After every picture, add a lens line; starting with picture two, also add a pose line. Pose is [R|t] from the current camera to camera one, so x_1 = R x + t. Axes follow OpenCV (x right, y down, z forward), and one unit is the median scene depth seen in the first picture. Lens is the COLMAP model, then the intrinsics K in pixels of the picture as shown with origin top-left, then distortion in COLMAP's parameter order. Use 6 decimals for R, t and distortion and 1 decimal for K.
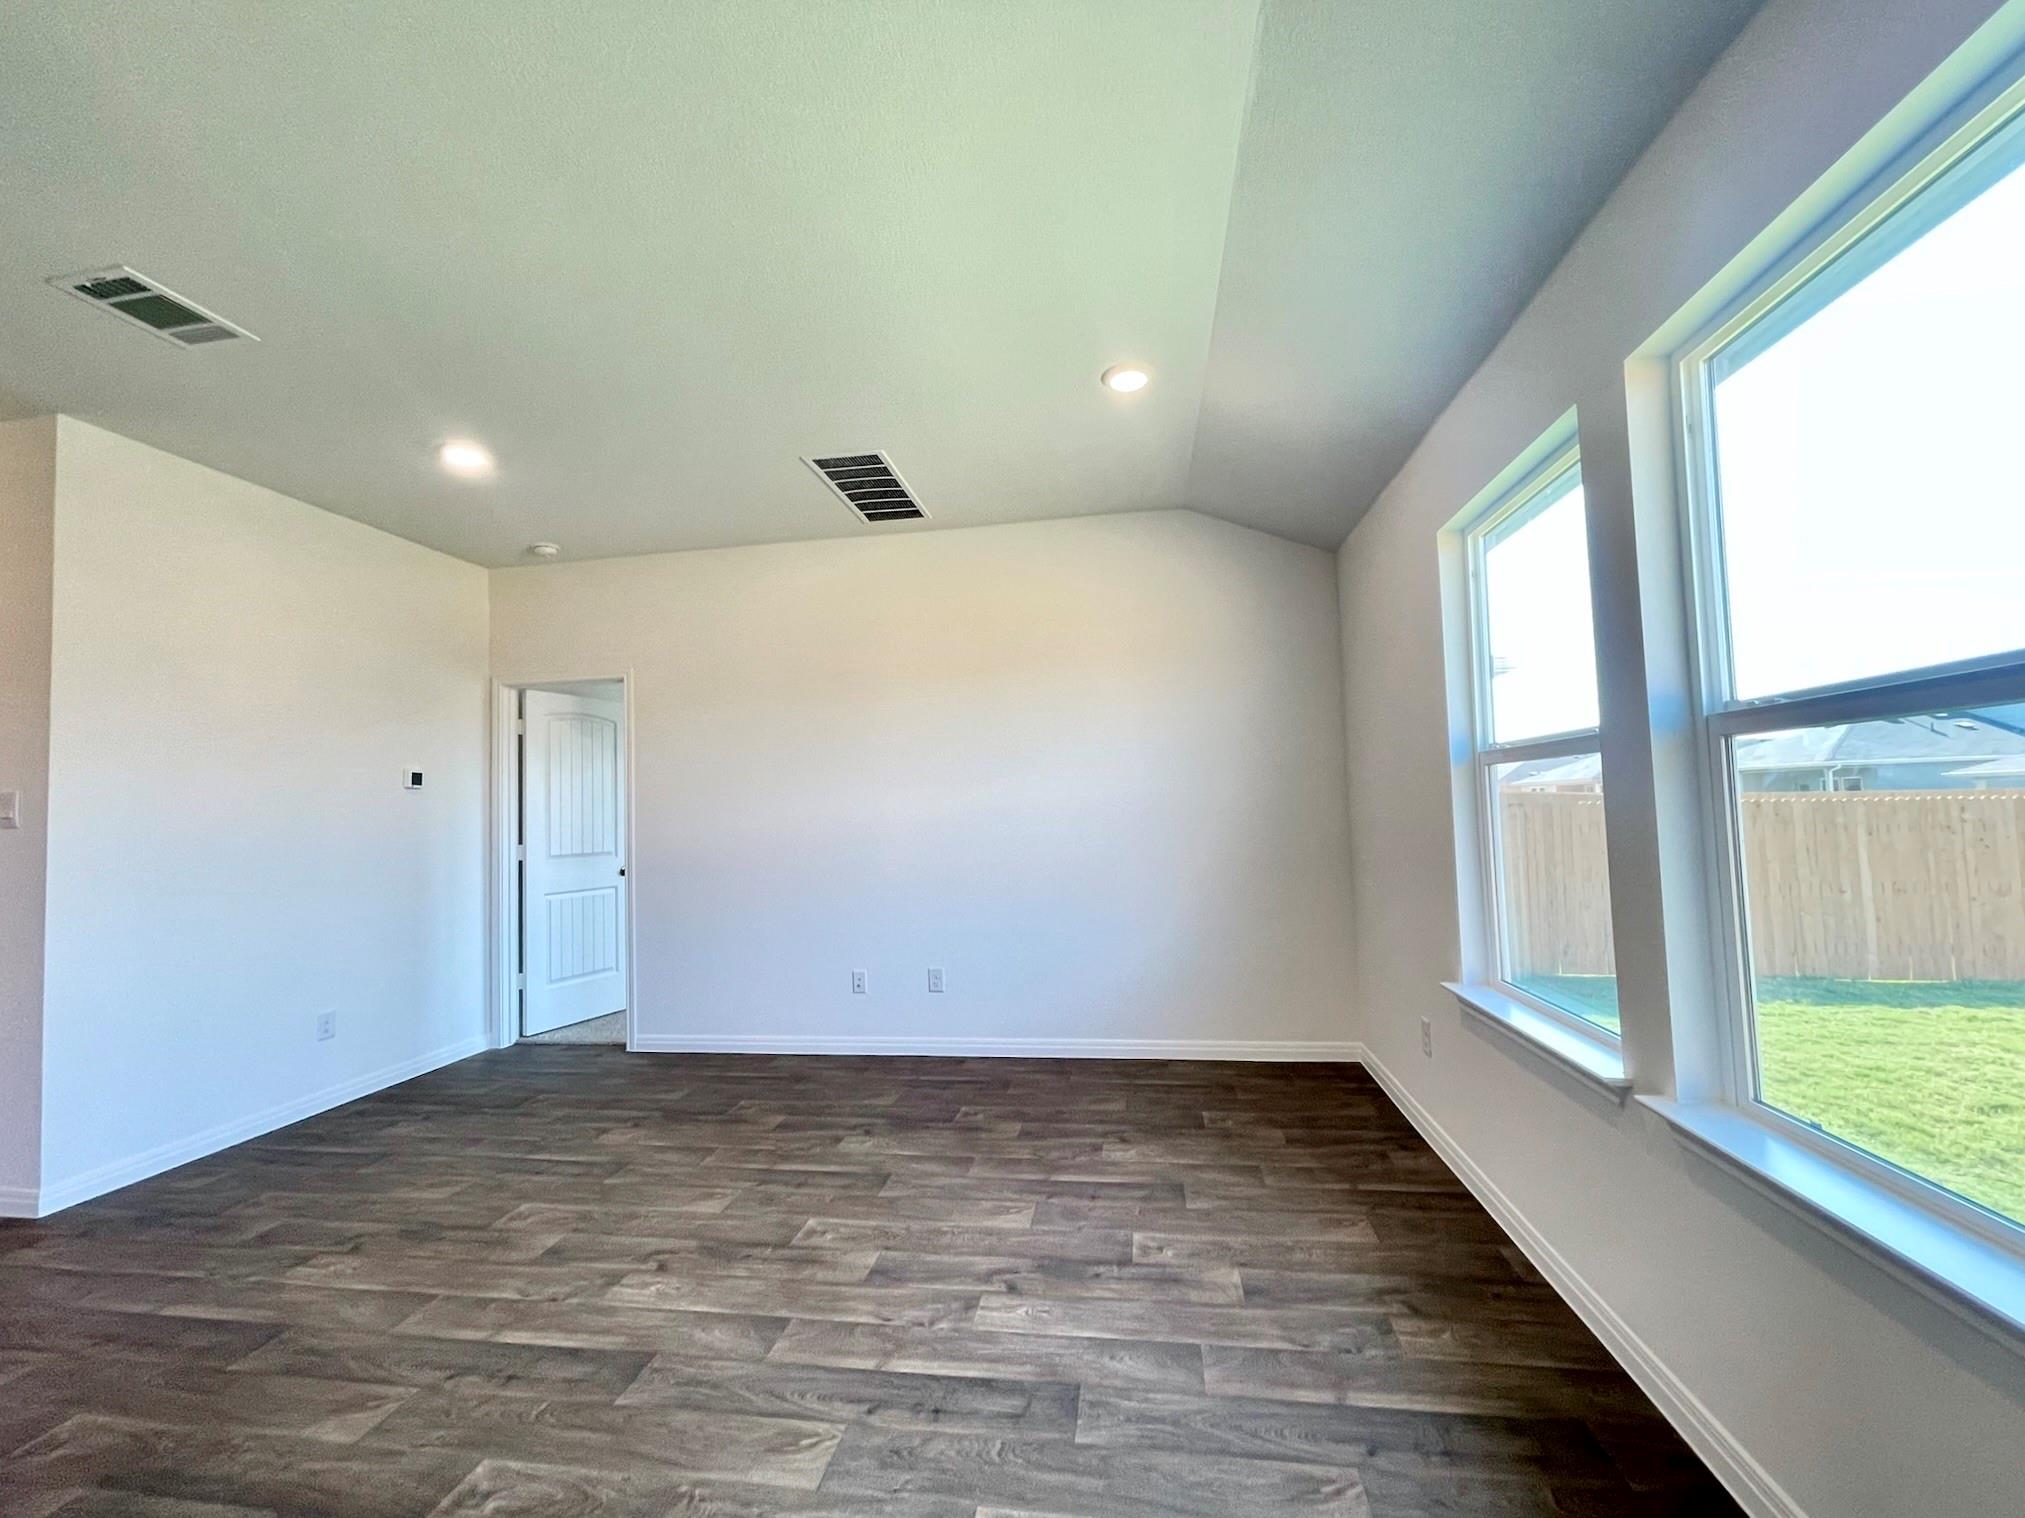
lens RADIAL K [[831.0, 0, 1018.7], [0, 831.0, 771.8], [0, 0, 1]] dist [0.000301, 0.000247]
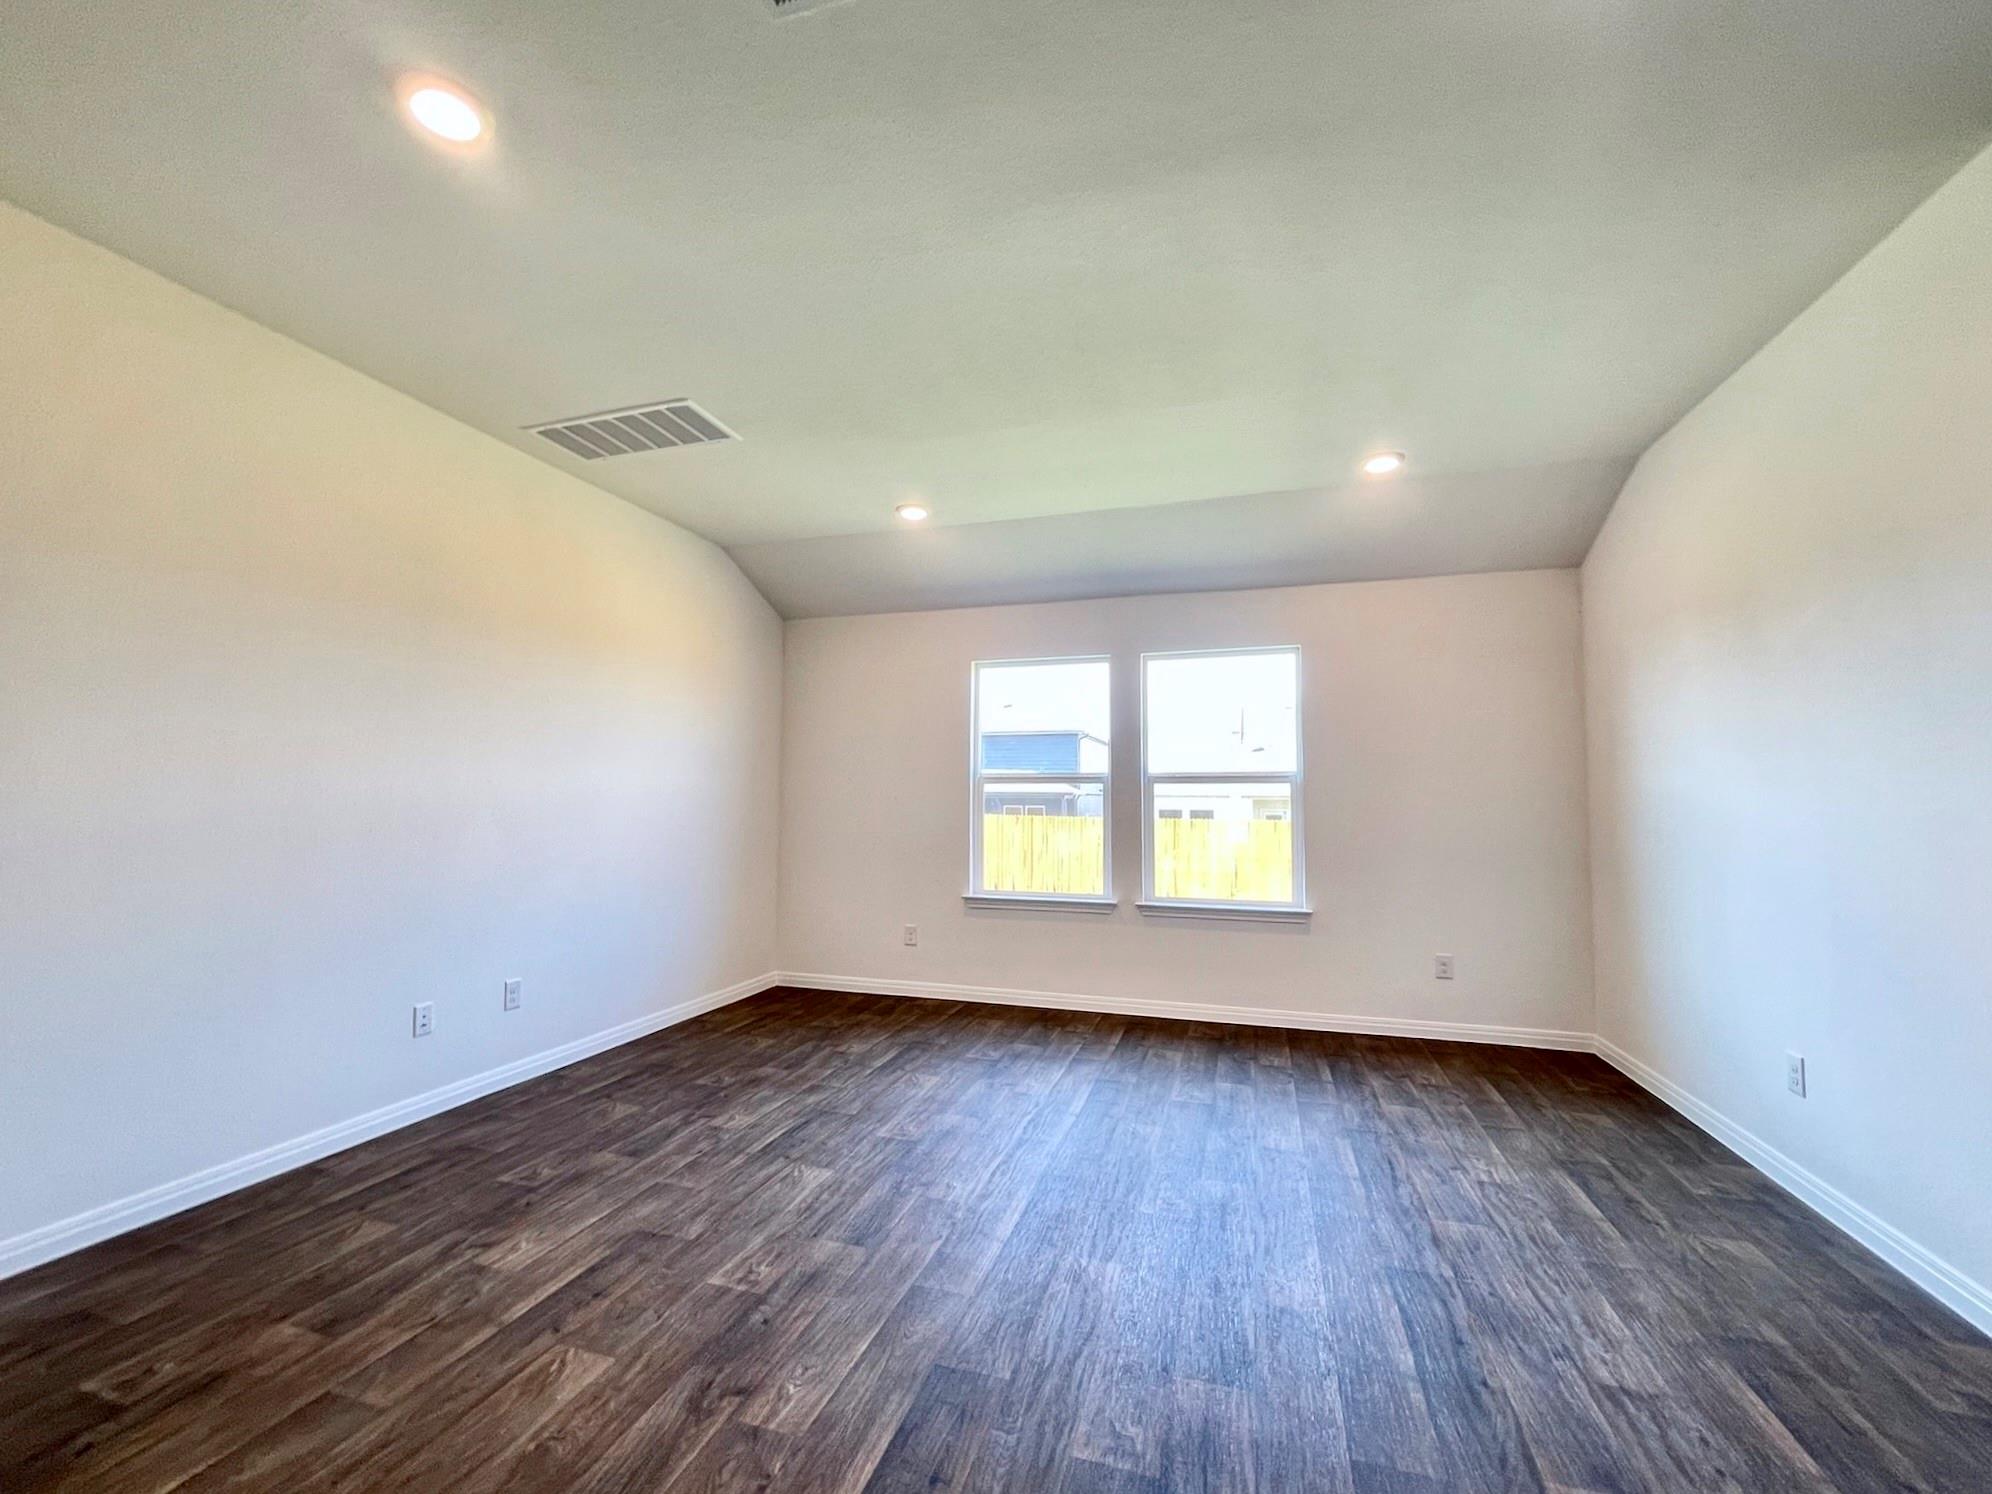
lens RADIAL K [[824.0, 0, 981.2], [0, 824.0, 757.4], [0, 0, 1]] dist [-0.003572, 0.000562]
pose [[0.162862, 0.086347, 0.982863, -1.216583], [-0.055915, 0.995370, -0.078181, 0.075683], [-0.985063, -0.042224, 0.166937, 0.585985]]
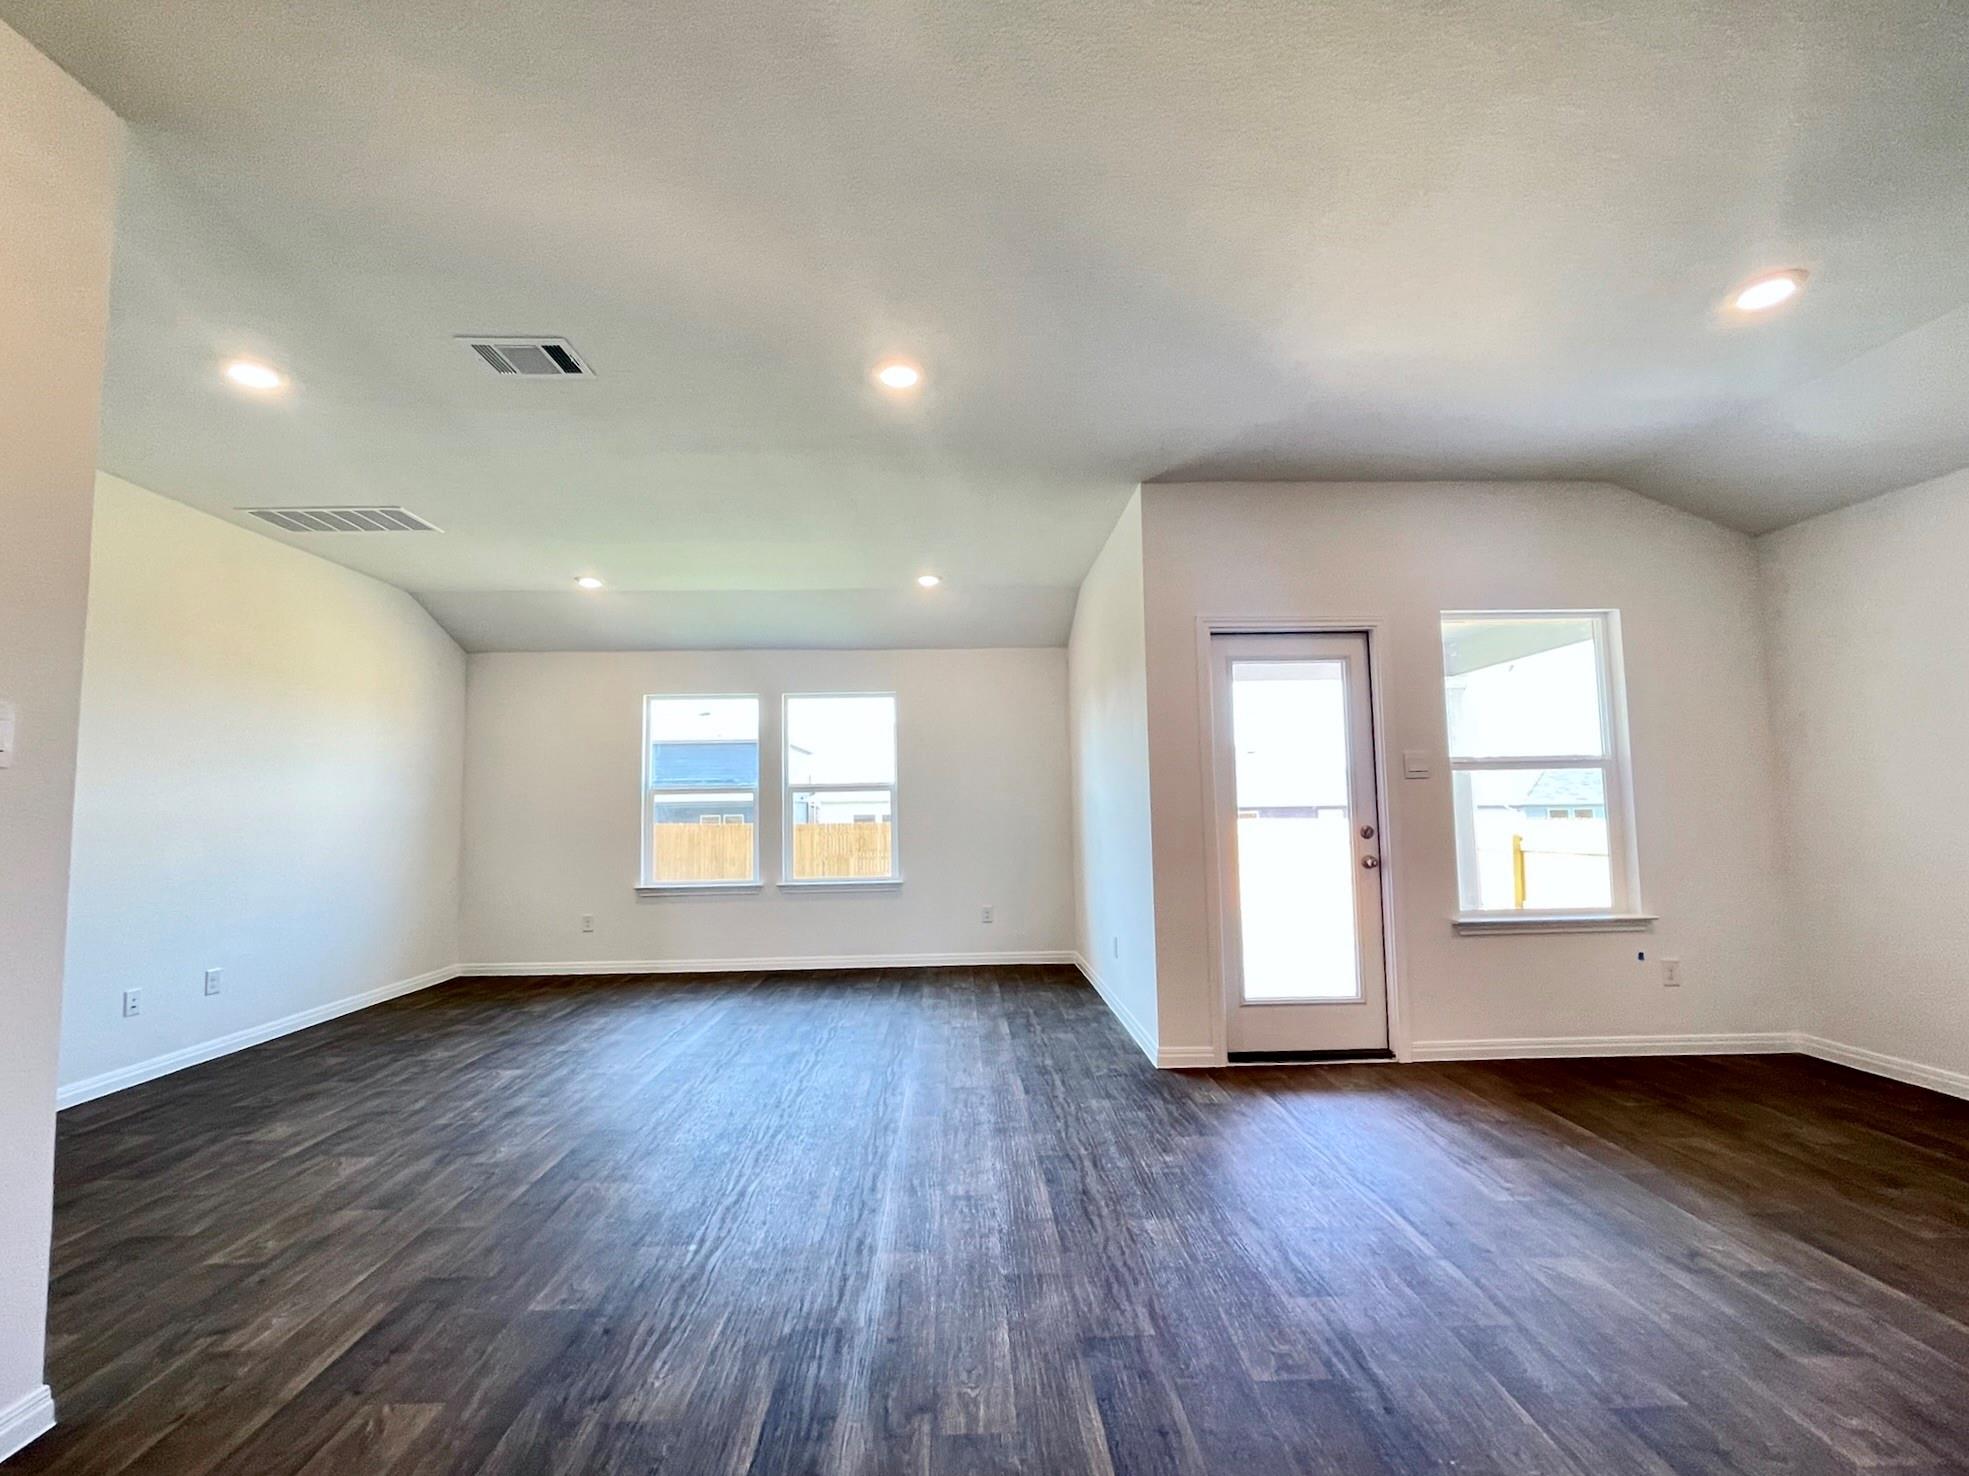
lens RADIAL K [[814.5, 0, 969.9], [0, 814.5, 748.3], [0, 0, 1]] dist [-0.003572, 0.000562]
pose [[-0.177294, 0.106840, 0.978341, -1.738326], [-0.021919, 0.993415, -0.112459, 0.094645], [-0.983914, -0.041382, -0.173784, 0.431646]]
